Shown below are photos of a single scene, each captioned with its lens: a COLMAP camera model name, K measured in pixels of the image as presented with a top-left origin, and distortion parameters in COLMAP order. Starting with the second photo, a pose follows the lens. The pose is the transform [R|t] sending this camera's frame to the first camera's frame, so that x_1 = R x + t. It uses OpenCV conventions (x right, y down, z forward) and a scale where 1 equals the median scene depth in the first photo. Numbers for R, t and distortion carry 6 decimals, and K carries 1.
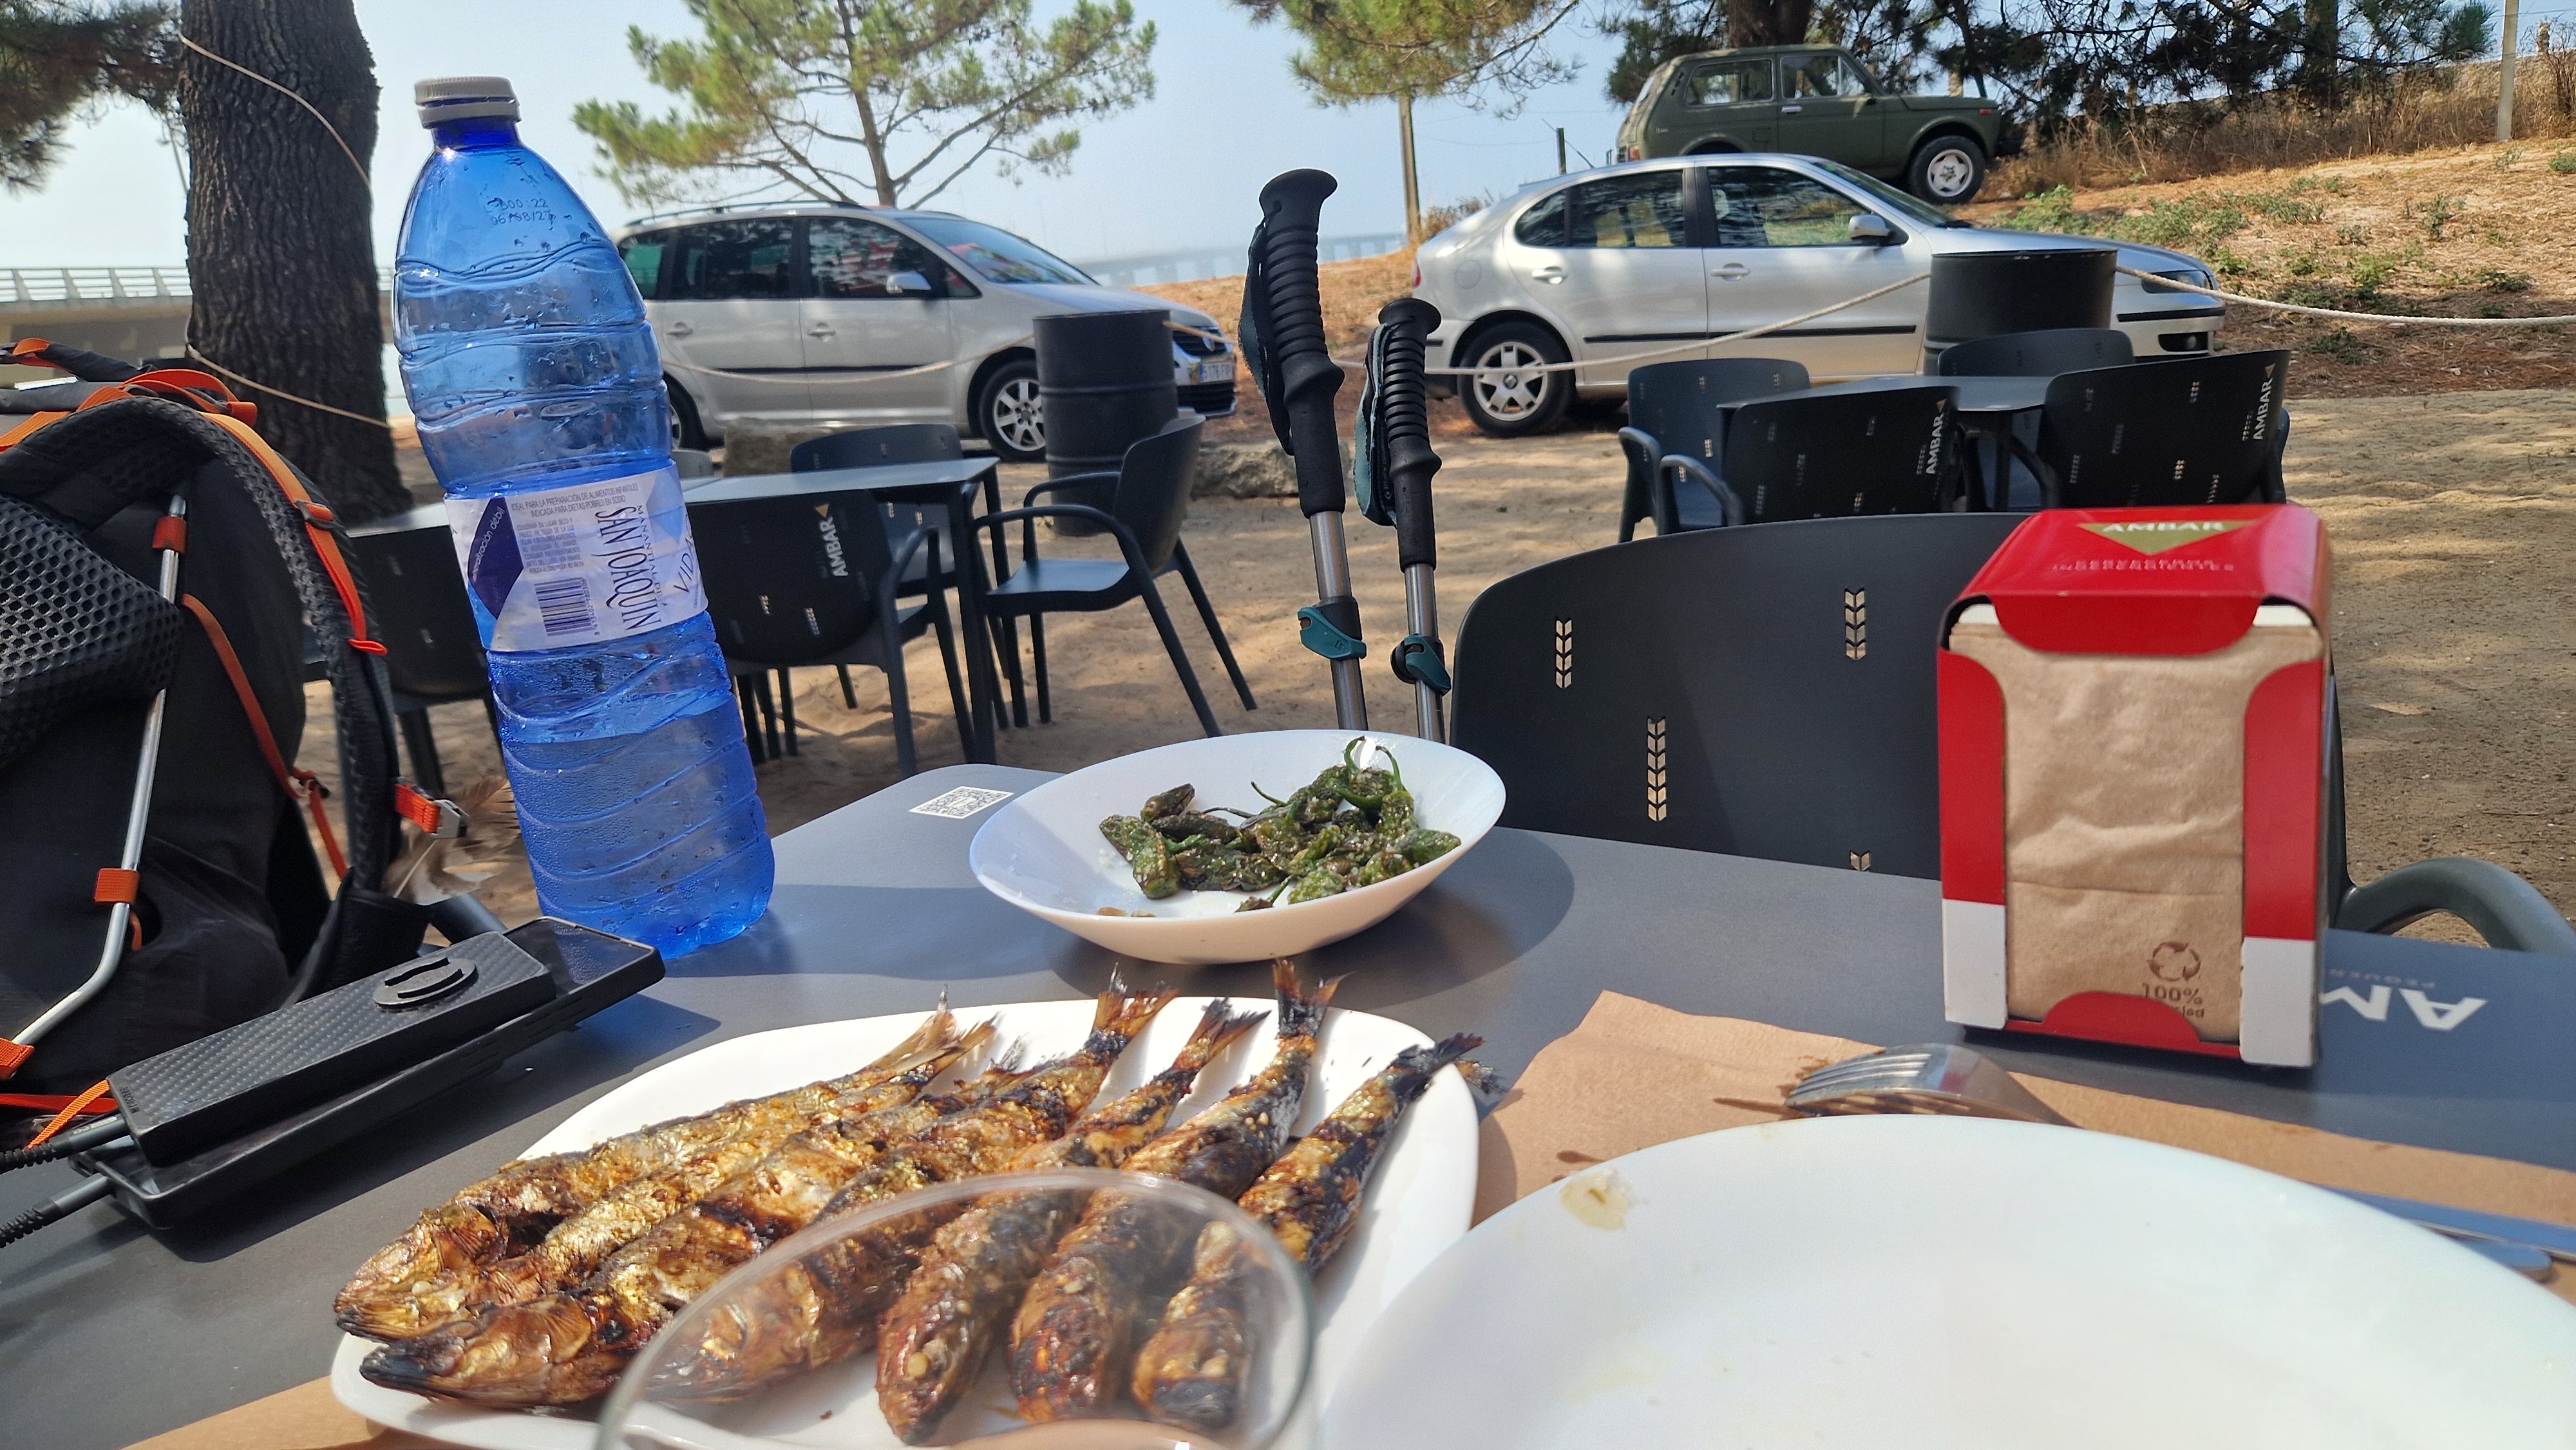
lens RADIAL K [[1787.1, 0, 1288.0], [0, 1787.1, 725.0], [0, 0, 1]] dist [0.038132, -0.000121]
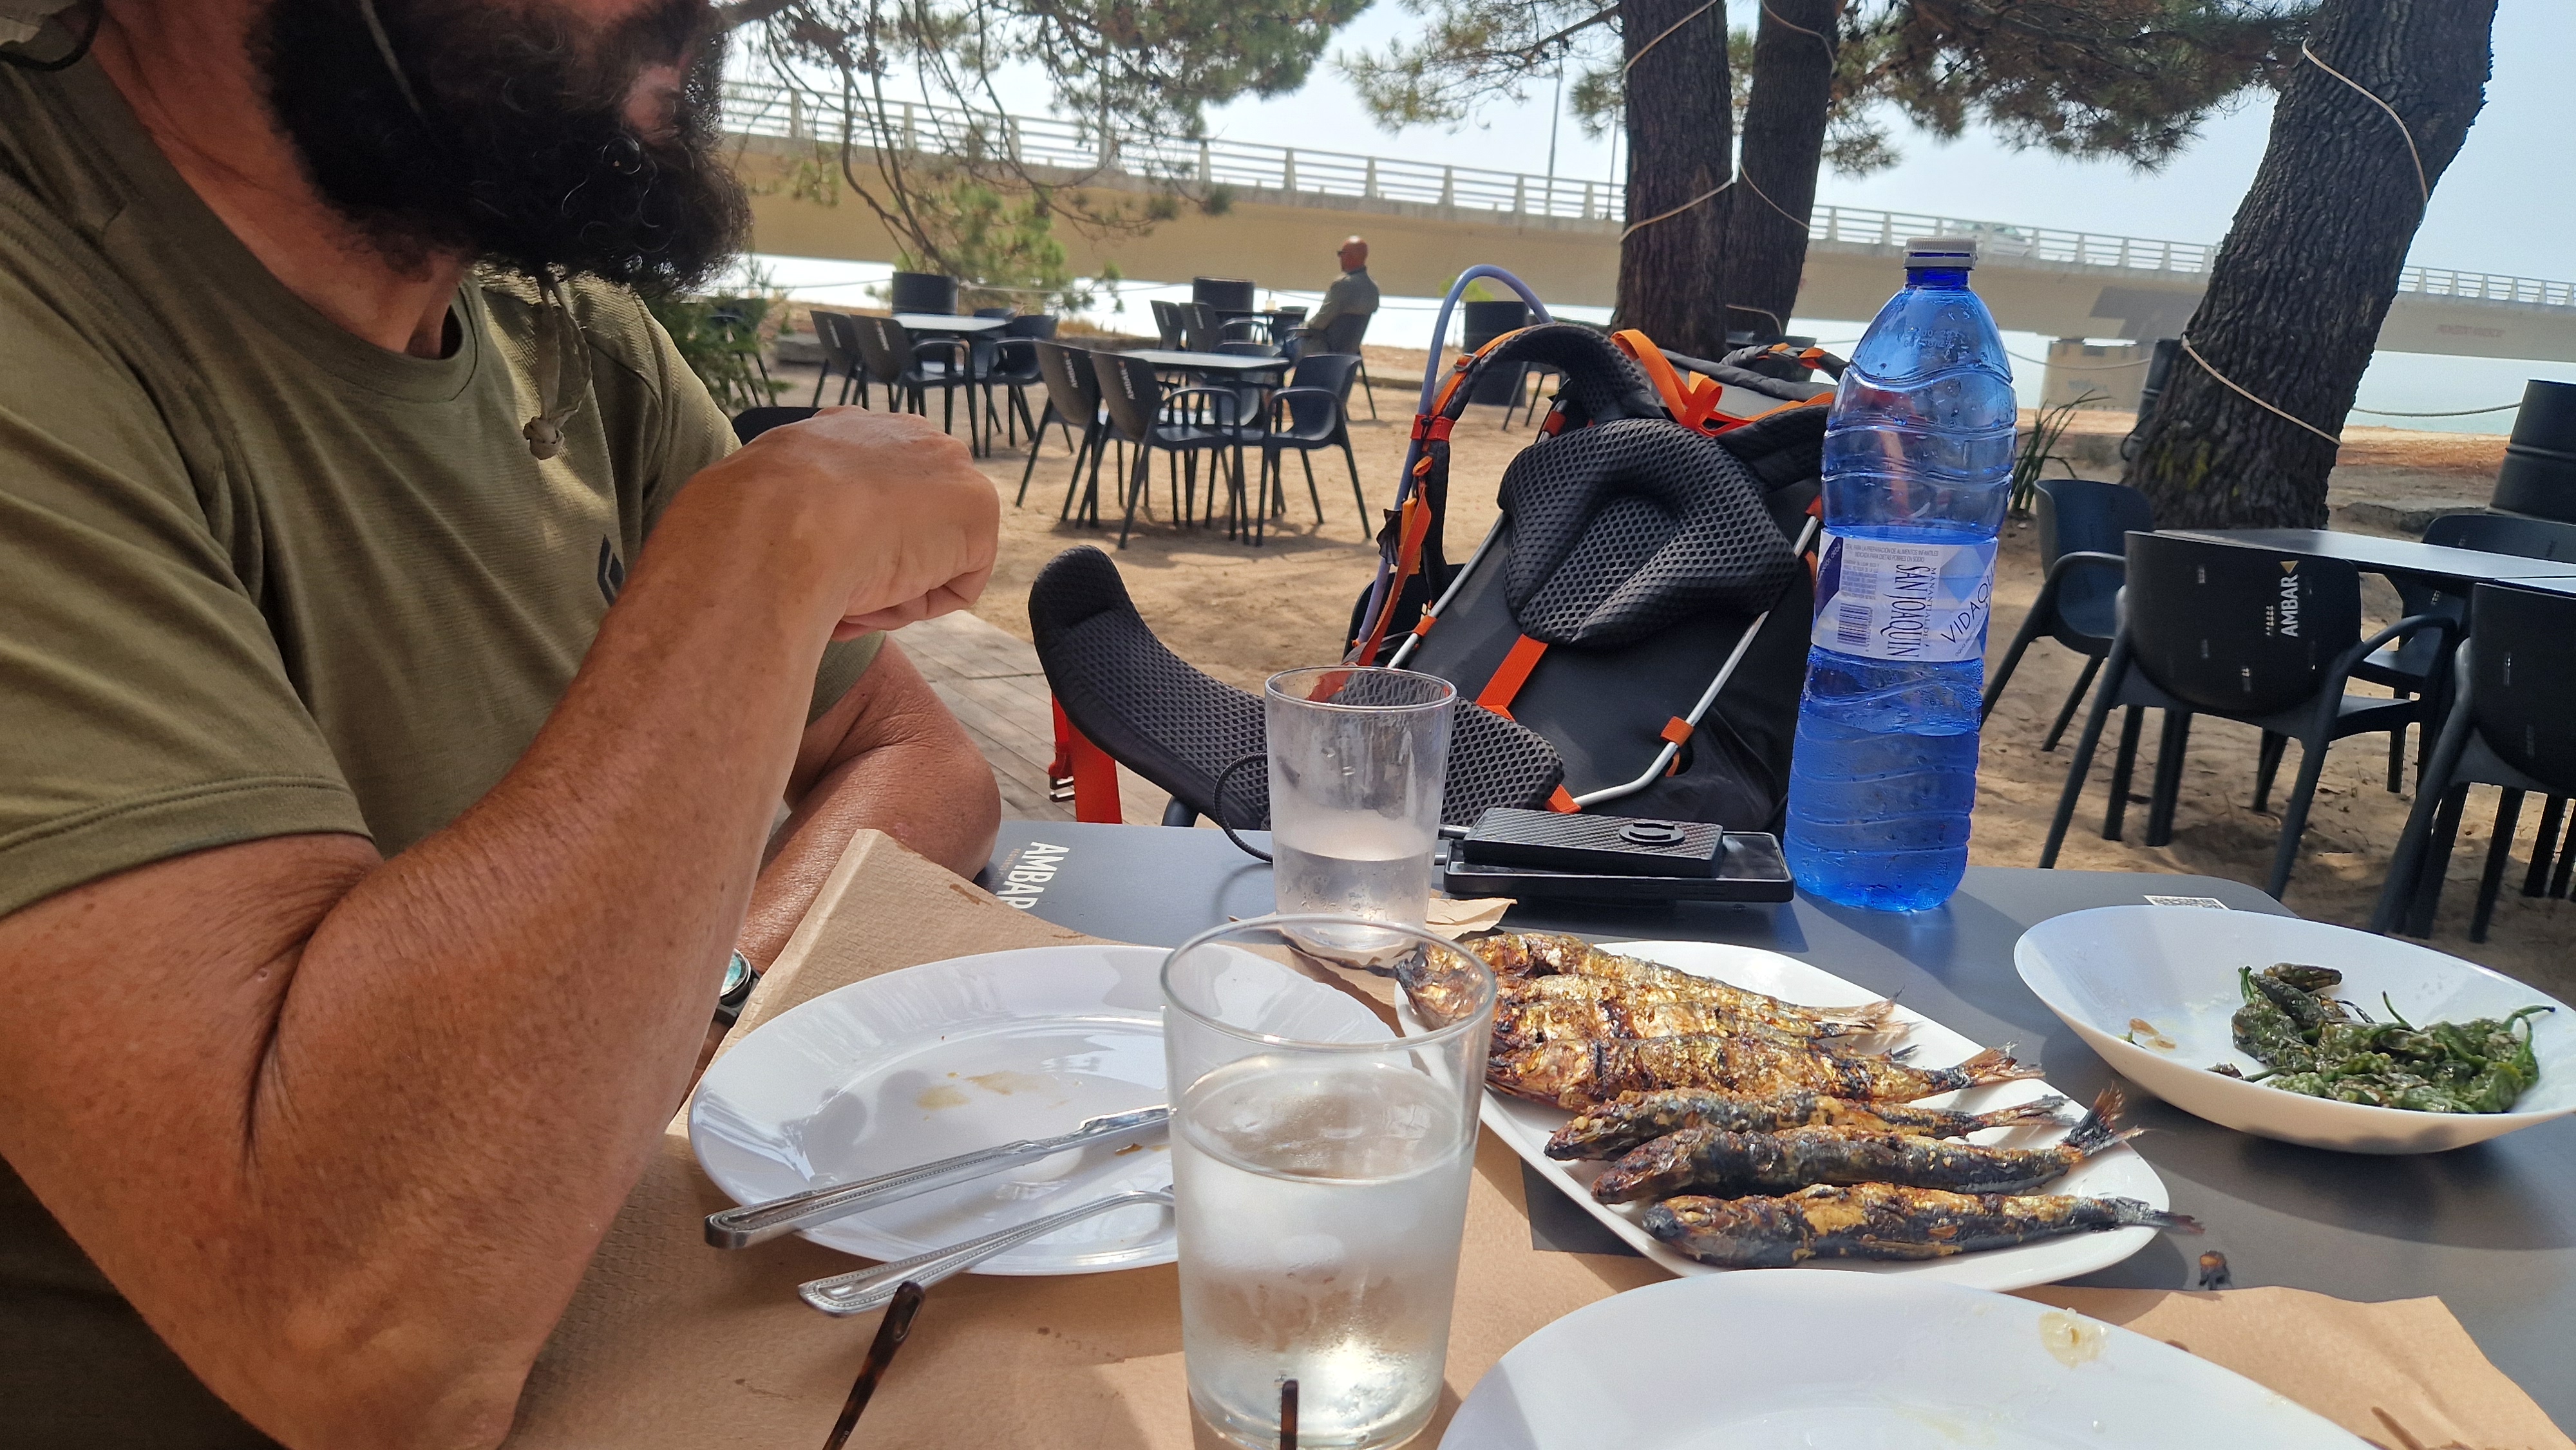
lens RADIAL K [[1787.1, 0, 1288.0], [0, 1787.1, 725.0], [0, 0, 1]] dist [0.038132, -0.000121]
pose [[0.519137, 0.333270, -0.787037, 0.302760], [-0.330107, 0.927573, 0.175038, -0.060586], [0.788369, 0.168938, 0.591552, -0.074982]]
